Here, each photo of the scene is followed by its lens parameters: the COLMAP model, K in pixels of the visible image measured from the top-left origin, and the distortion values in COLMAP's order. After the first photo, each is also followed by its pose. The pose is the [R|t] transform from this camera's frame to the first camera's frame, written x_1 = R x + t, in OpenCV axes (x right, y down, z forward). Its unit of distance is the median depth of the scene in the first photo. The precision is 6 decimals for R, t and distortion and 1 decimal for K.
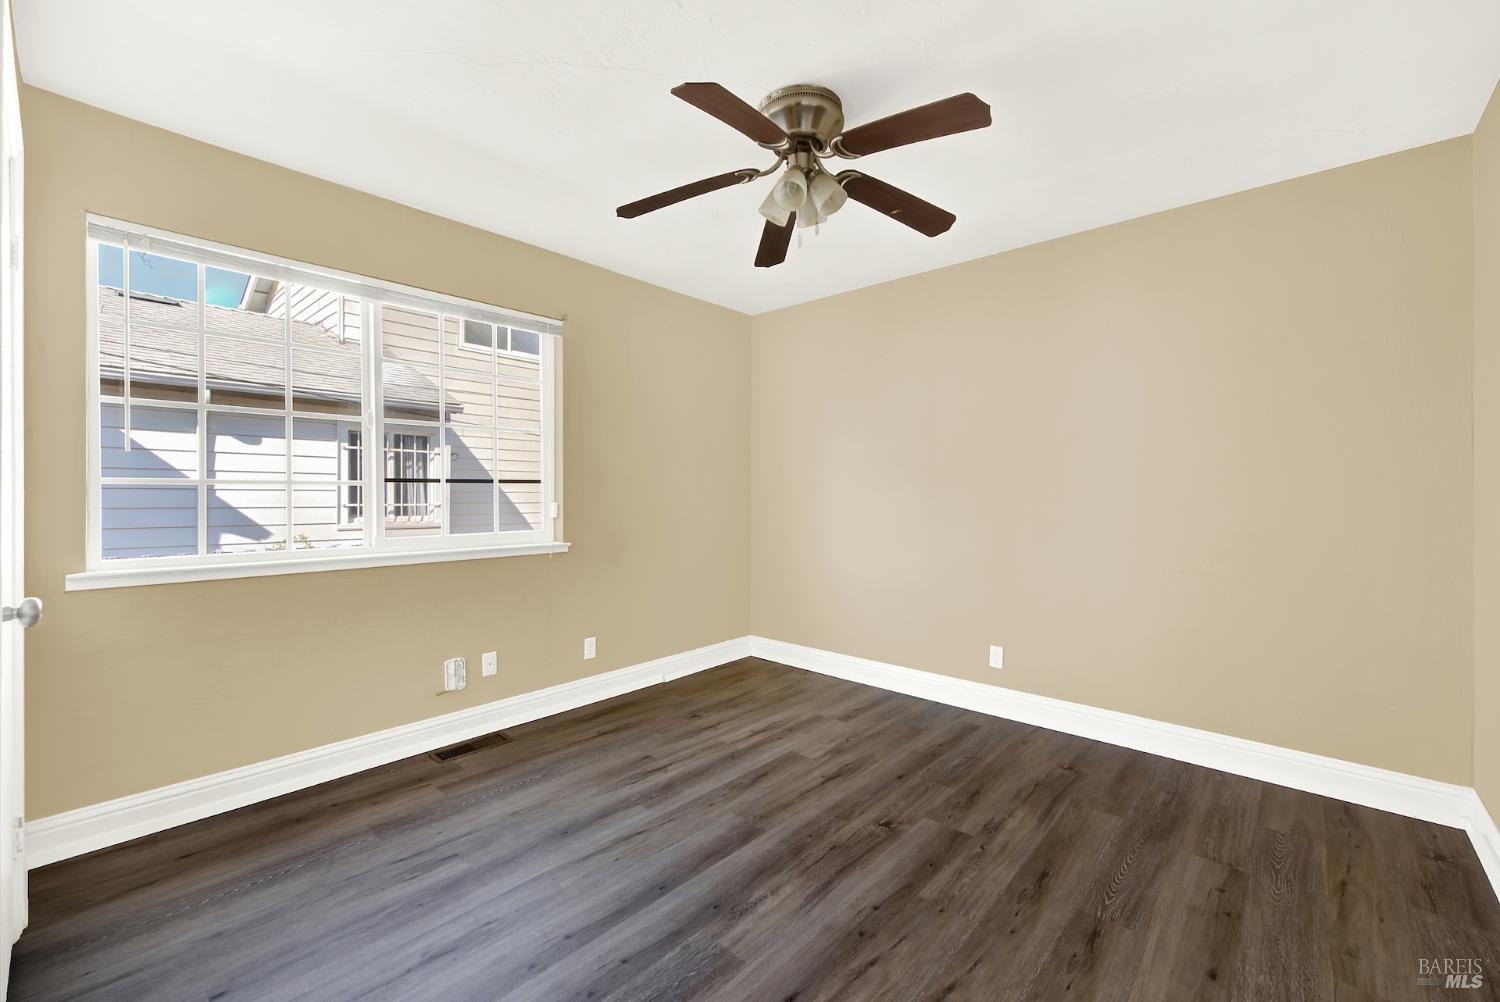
lens RADIAL K [[598.1, 0, 756.4], [0, 598.1, 503.7], [0, 0, 1]] dist [0.004378, -0.003884]
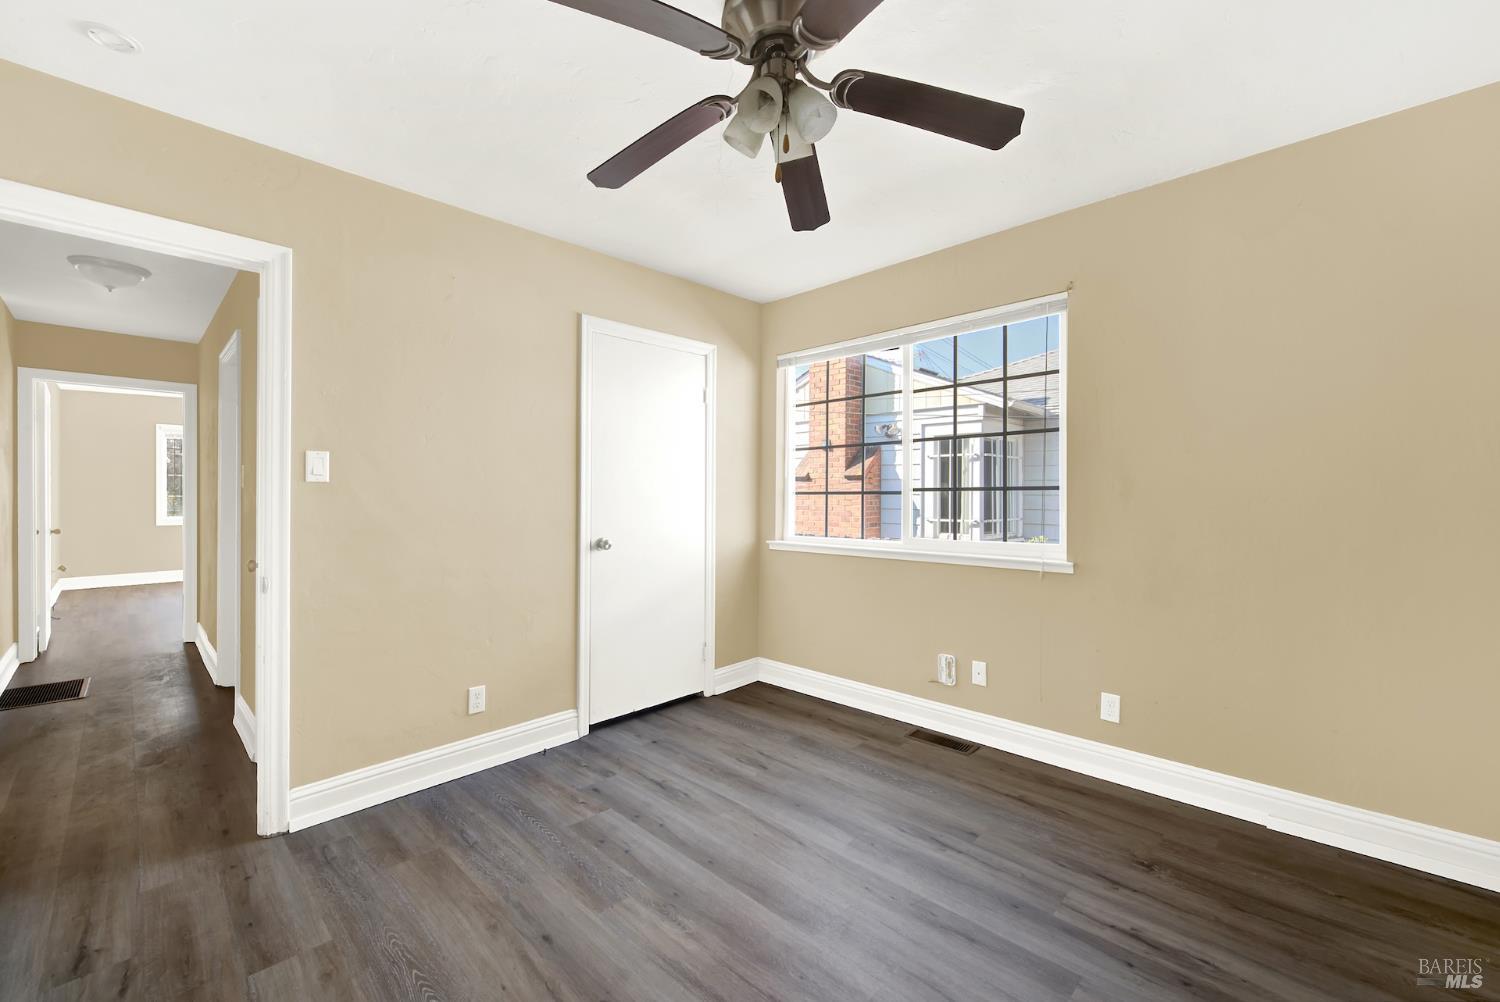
lens RADIAL K [[598.1, 0, 756.4], [0, 598.1, 503.7], [0, 0, 1]] dist [0.004378, -0.003884]
pose [[-0.017942, 0.008748, -0.999801, 0.621057], [-0.018018, 0.999797, 0.009071, -0.017531], [0.999677, 0.018177, -0.017780, 0.727922]]
